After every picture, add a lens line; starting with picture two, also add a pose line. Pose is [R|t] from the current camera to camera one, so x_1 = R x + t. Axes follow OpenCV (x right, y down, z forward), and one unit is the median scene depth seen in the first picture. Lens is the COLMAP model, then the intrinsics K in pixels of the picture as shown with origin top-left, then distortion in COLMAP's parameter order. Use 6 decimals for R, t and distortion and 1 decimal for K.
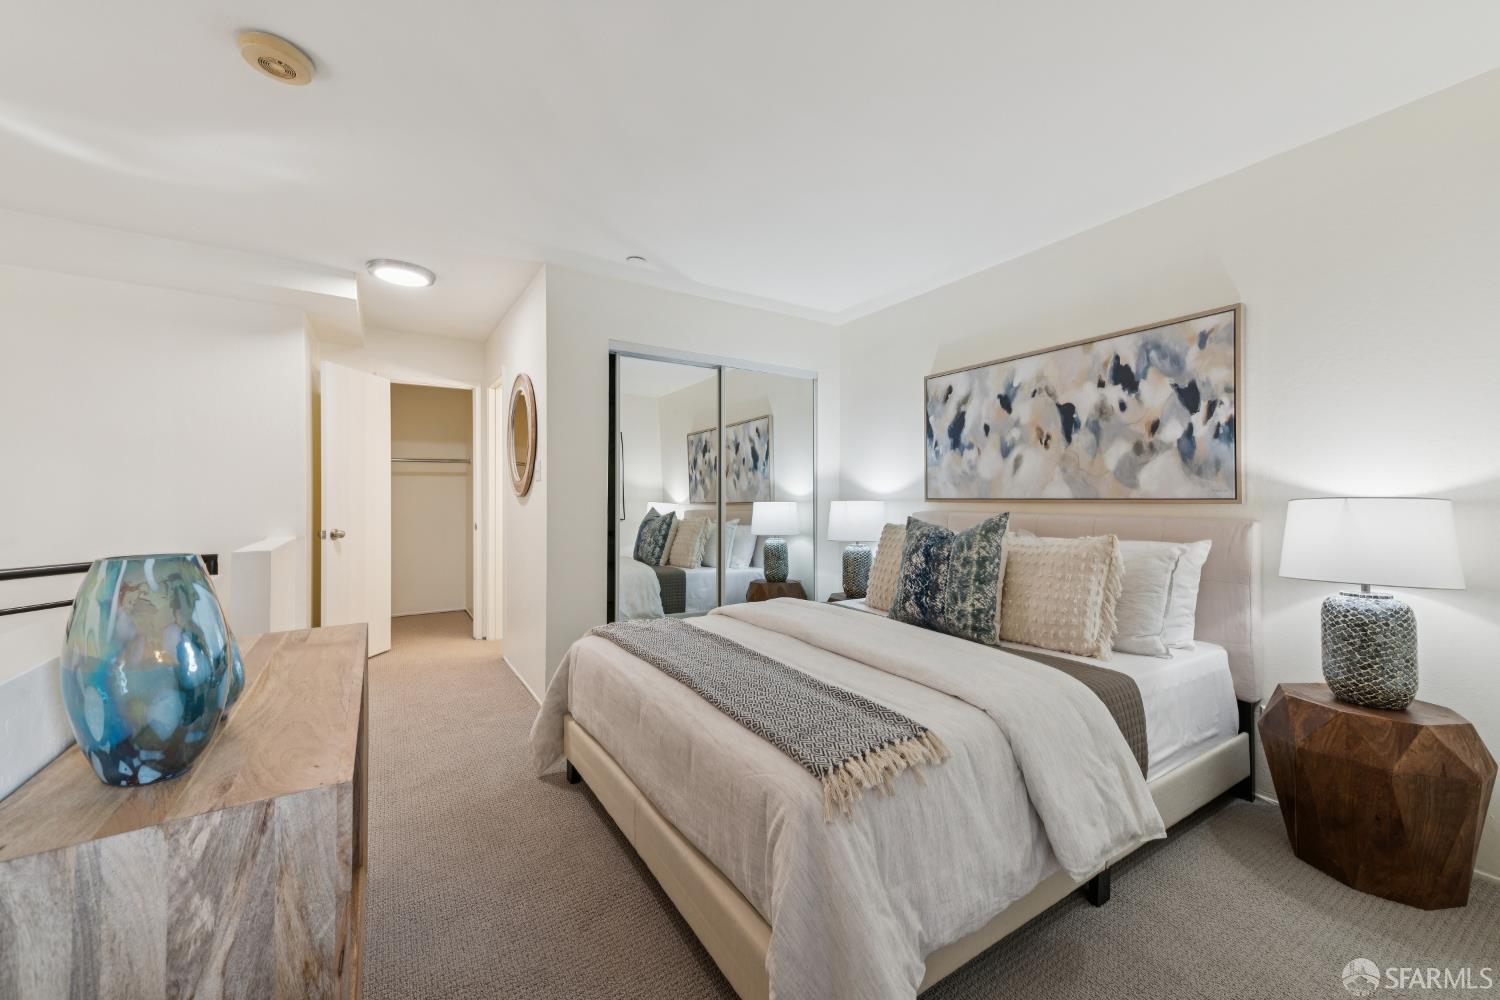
lens RADIAL K [[580.6, 0, 748.0], [0, 580.6, 486.7], [0, 0, 1]] dist [0.024741, -0.000400]
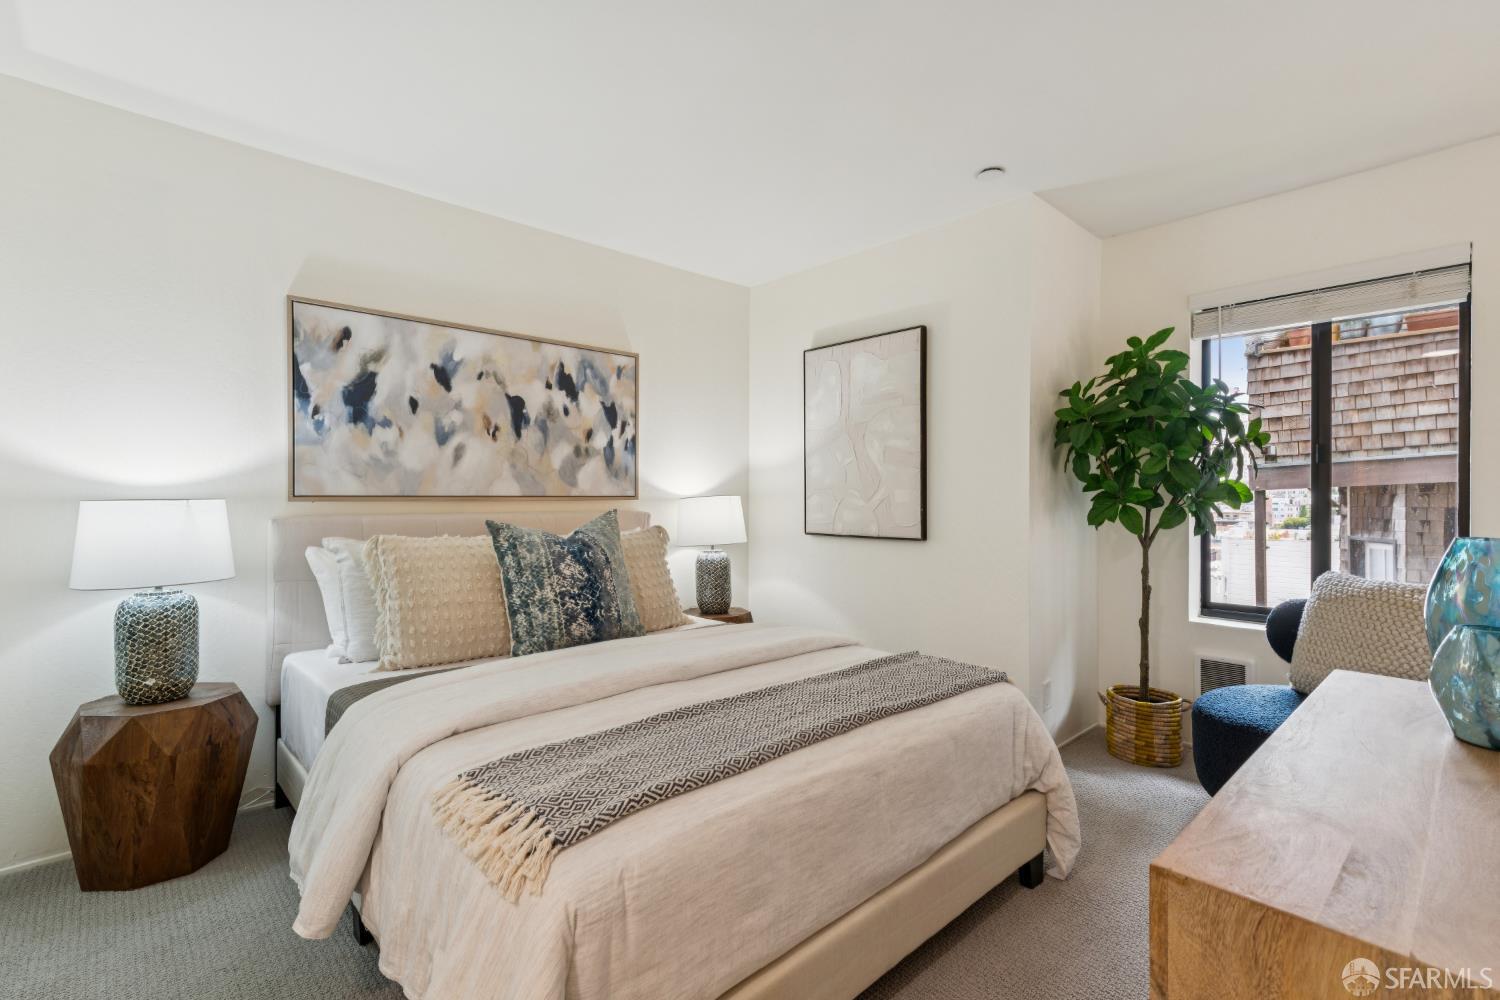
lens RADIAL K [[684.5, 0, 750.5], [0, 684.5, 508.3], [0, 0, 1]] dist [-0.000957, -0.000049]
pose [[-0.196969, -0.020834, 0.980188, -0.658880], [-0.024133, 0.999574, 0.016397, 0.013829], [-0.980113, -0.020425, -0.197388, 0.878526]]
